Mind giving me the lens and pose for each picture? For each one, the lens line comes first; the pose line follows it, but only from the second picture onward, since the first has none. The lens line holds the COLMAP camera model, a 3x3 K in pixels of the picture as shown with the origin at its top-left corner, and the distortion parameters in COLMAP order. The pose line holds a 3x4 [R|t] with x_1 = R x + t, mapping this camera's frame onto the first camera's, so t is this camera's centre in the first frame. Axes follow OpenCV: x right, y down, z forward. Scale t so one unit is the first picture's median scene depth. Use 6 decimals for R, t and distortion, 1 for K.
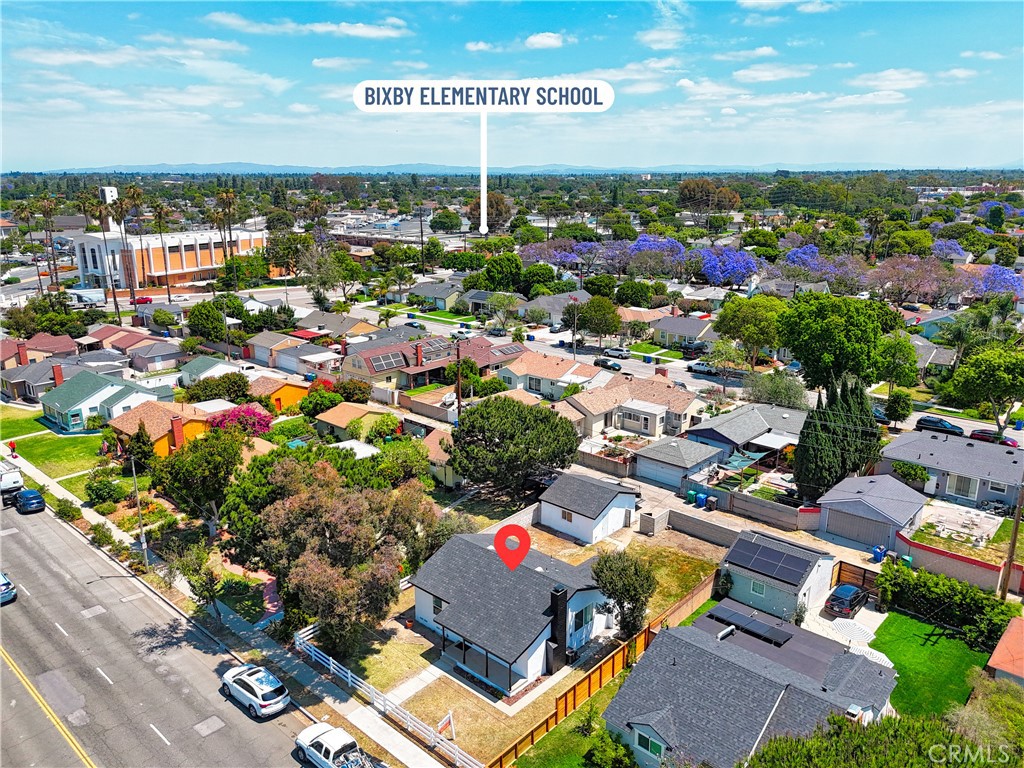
lens RADIAL K [[754.5, 0, 514.6], [0, 754.5, 380.8], [0, 0, 1]] dist [0.069283, -0.061537]
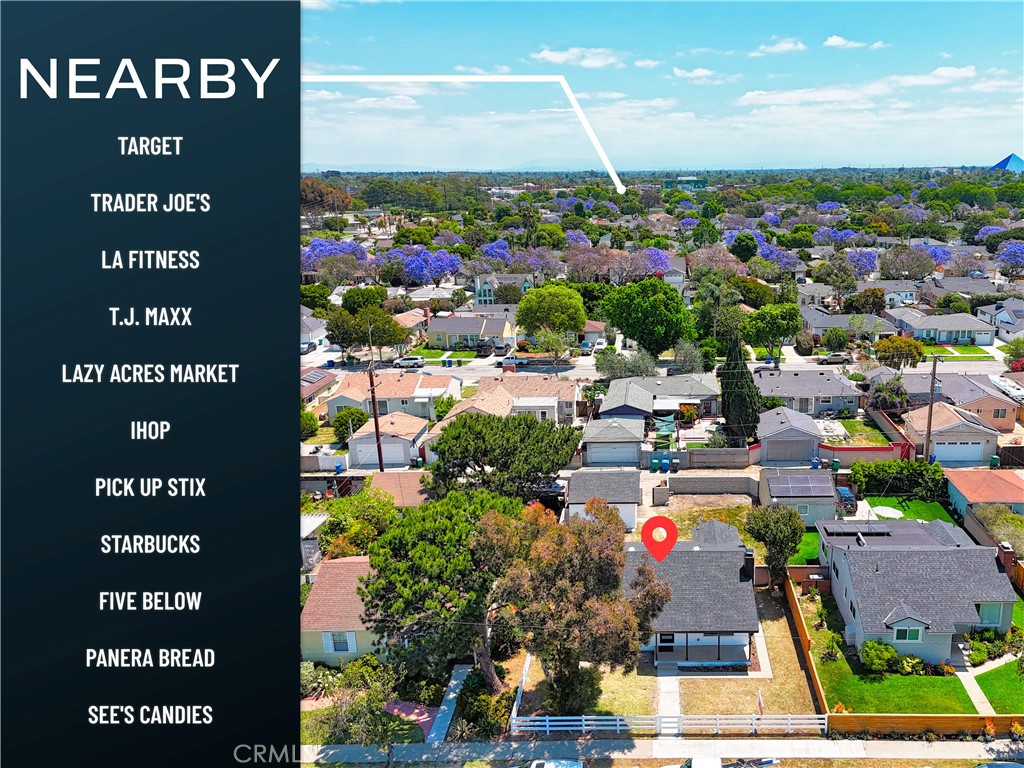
lens RADIAL K [[750.3, 0, 661.6], [0, 750.3, 382.2], [0, 0, 1]] dist [0.037893, -0.004836]
pose [[0.742494, -0.184123, 0.644051, -0.613835], [0.182746, 0.980688, 0.069683, -0.053818], [-0.644443, 0.065958, 0.761802, 0.233659]]
